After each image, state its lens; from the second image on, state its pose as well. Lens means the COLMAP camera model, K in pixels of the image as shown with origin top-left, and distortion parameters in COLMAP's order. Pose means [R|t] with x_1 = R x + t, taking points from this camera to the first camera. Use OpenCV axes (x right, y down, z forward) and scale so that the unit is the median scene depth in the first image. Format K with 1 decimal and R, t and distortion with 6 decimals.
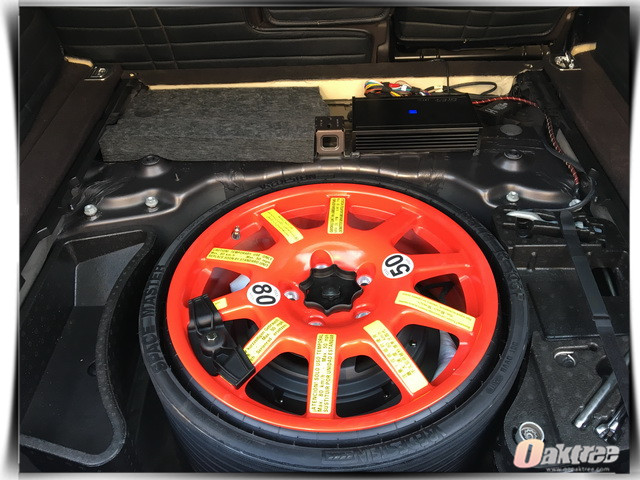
lens RADIAL K [[554.1, 0, 320.0], [0, 554.1, 240.0], [0, 0, 1]] dist [0.120114, -0.248278]
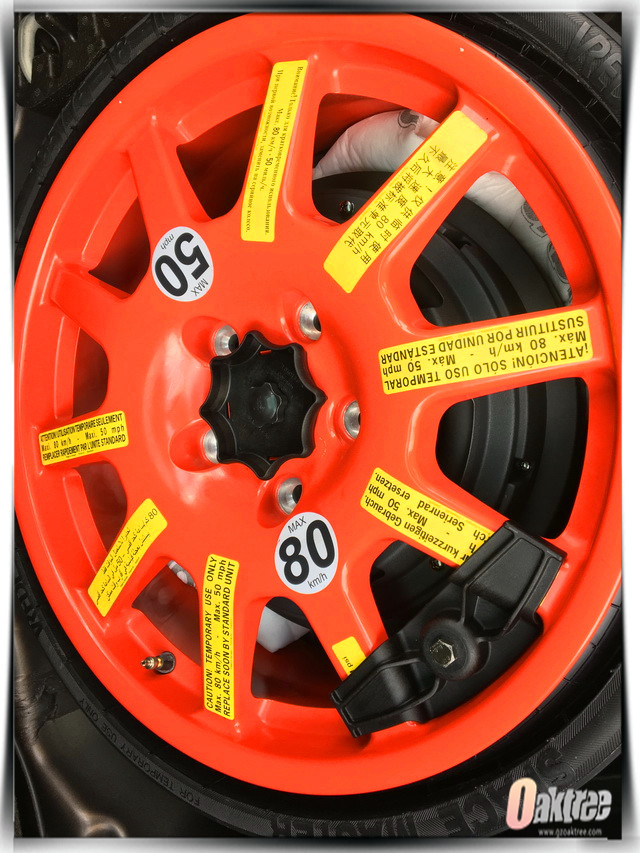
lens RADIAL K [[738.4, 0, 320.0], [0, 738.4, 426.5], [0, 0, 1]] dist [0.120114, -0.248278]
pose [[-0.187540, -0.973081, 0.133951, -0.066670], [0.950494, -0.145382, 0.274637, -0.023480], [-0.247770, 0.178825, 0.952172, 0.354334]]
